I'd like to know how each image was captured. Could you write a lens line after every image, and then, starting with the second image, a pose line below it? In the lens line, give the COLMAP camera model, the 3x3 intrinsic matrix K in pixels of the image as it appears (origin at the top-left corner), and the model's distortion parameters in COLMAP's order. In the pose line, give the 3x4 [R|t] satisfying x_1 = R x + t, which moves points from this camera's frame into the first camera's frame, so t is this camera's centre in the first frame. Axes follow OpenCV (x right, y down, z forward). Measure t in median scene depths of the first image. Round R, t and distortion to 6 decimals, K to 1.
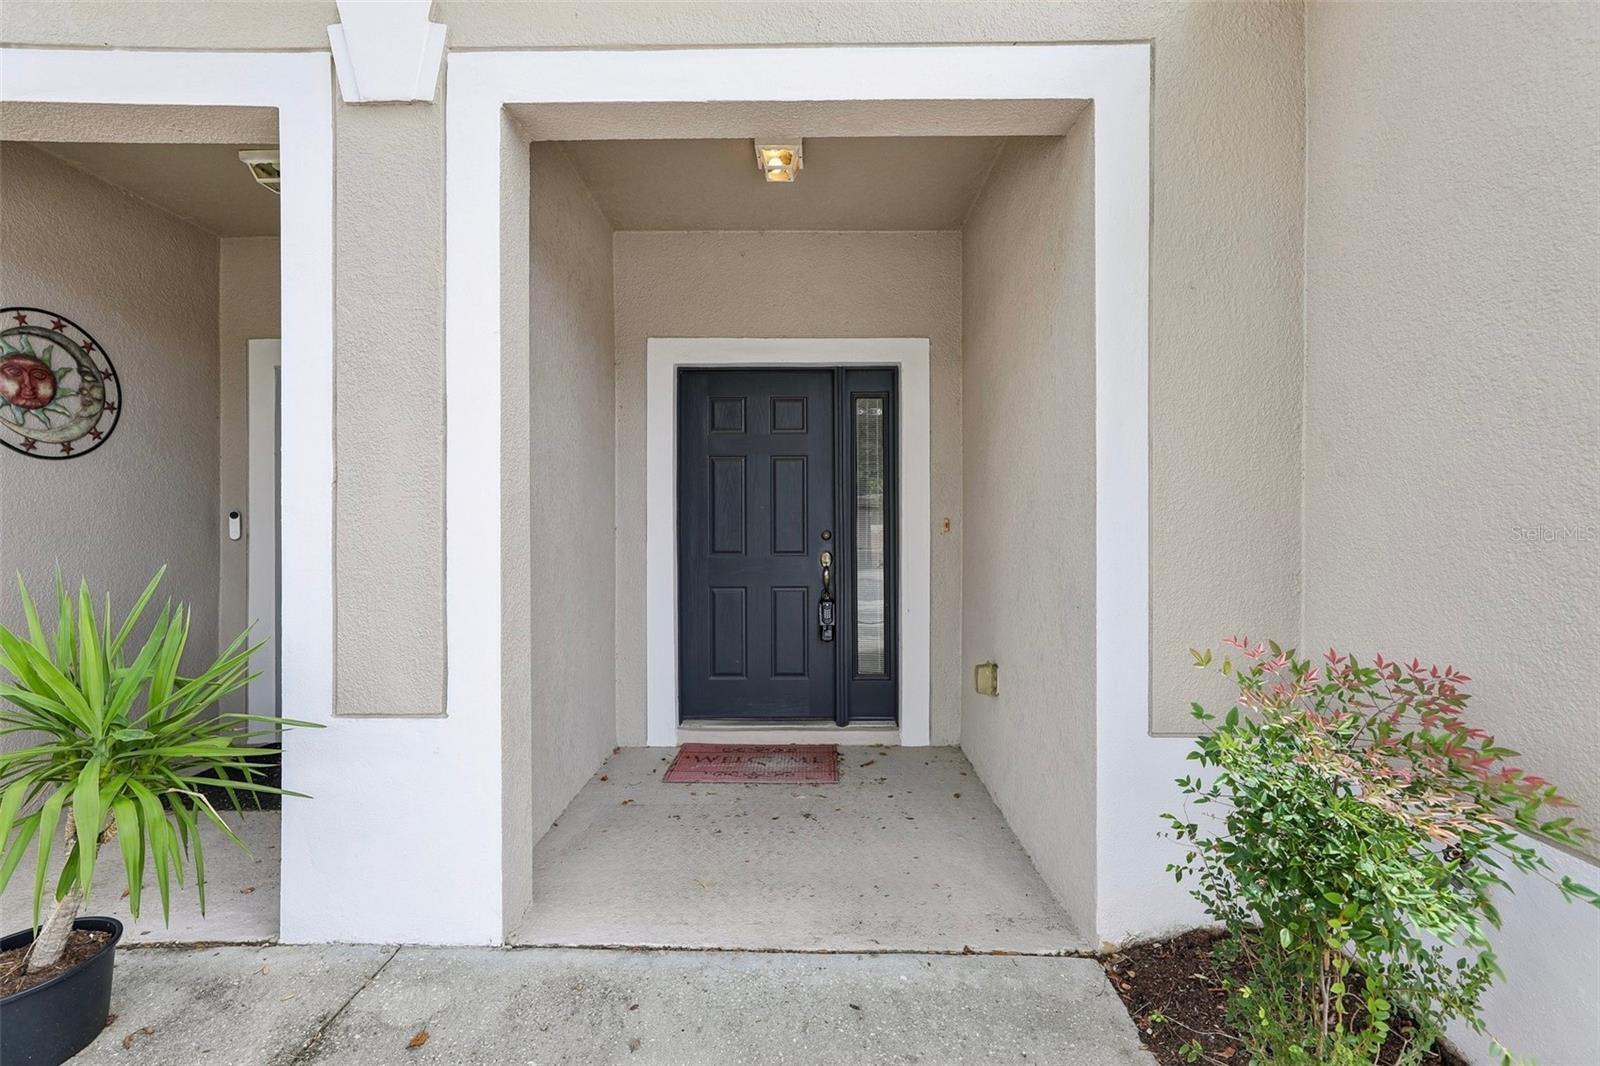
lens RADIAL K [[744.9, 0, 806.6], [0, 744.9, 482.9], [0, 0, 1]] dist [-0.021243, 0.008284]
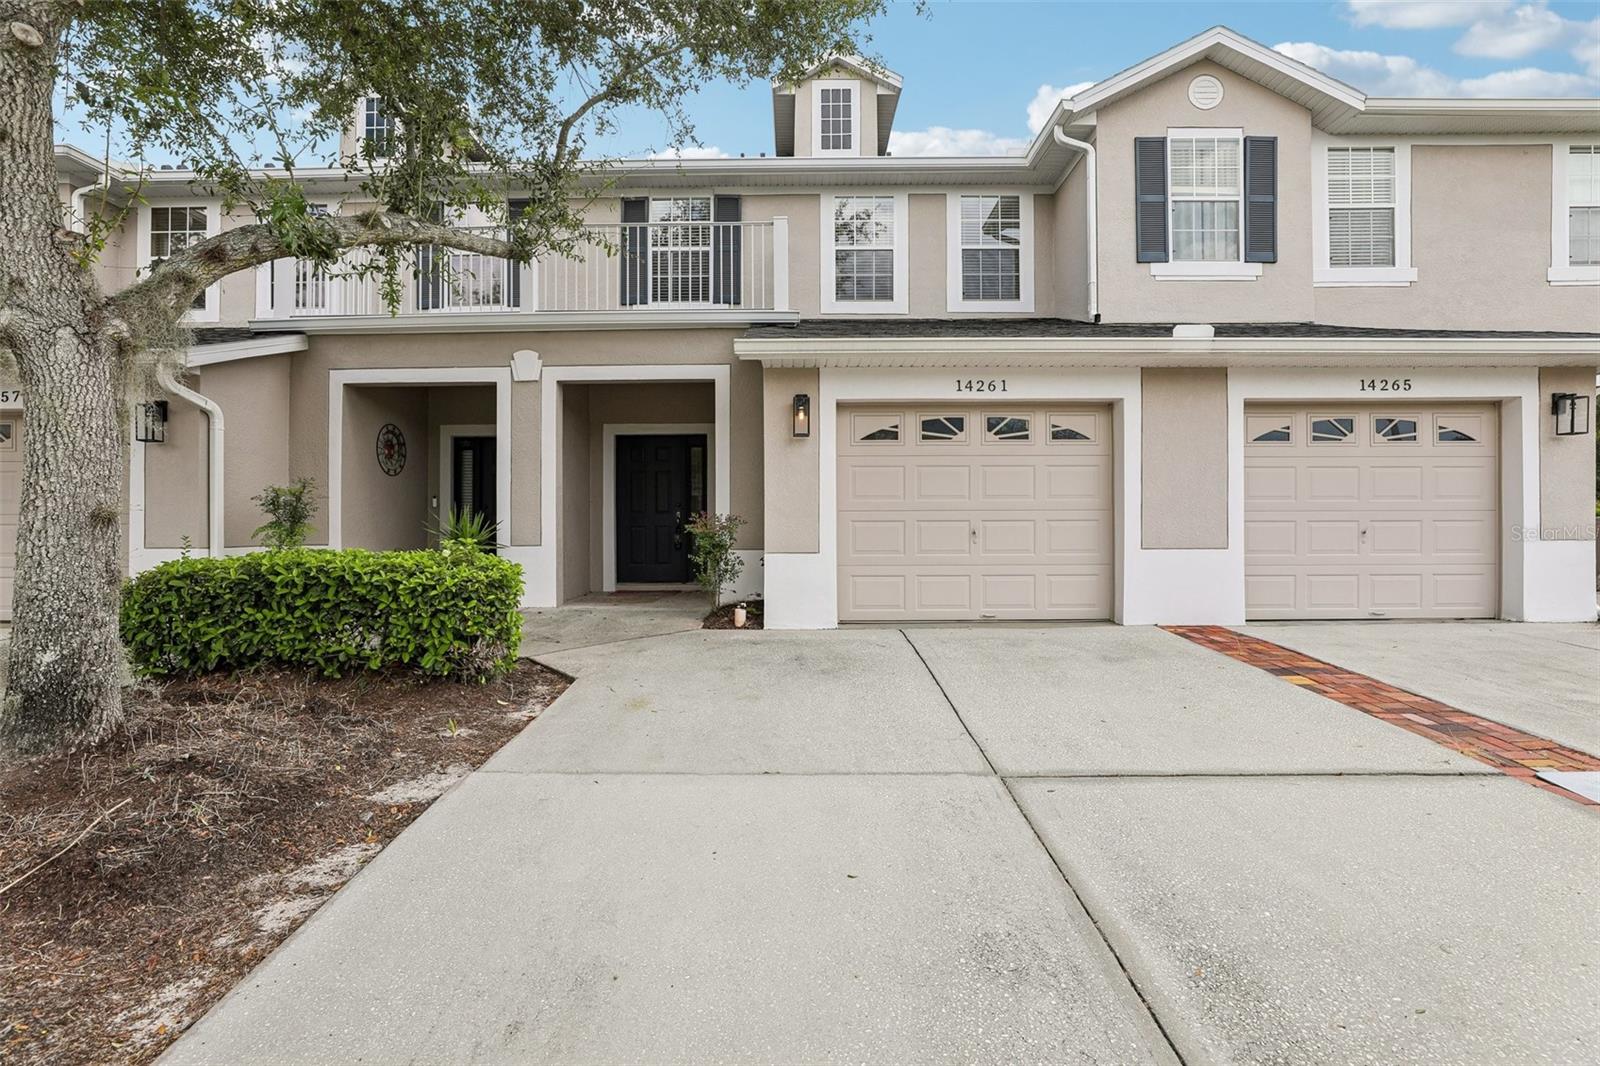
lens RADIAL K [[744.9, 0, 806.6], [0, 744.9, 482.9], [0, 0, 1]] dist [-0.021243, 0.008284]
pose [[0.999710, -0.003649, 0.023803, 0.400707], [0.003700, 0.999991, -0.002103, 0.006944], [-0.023795, 0.002191, 0.999714, -1.472985]]
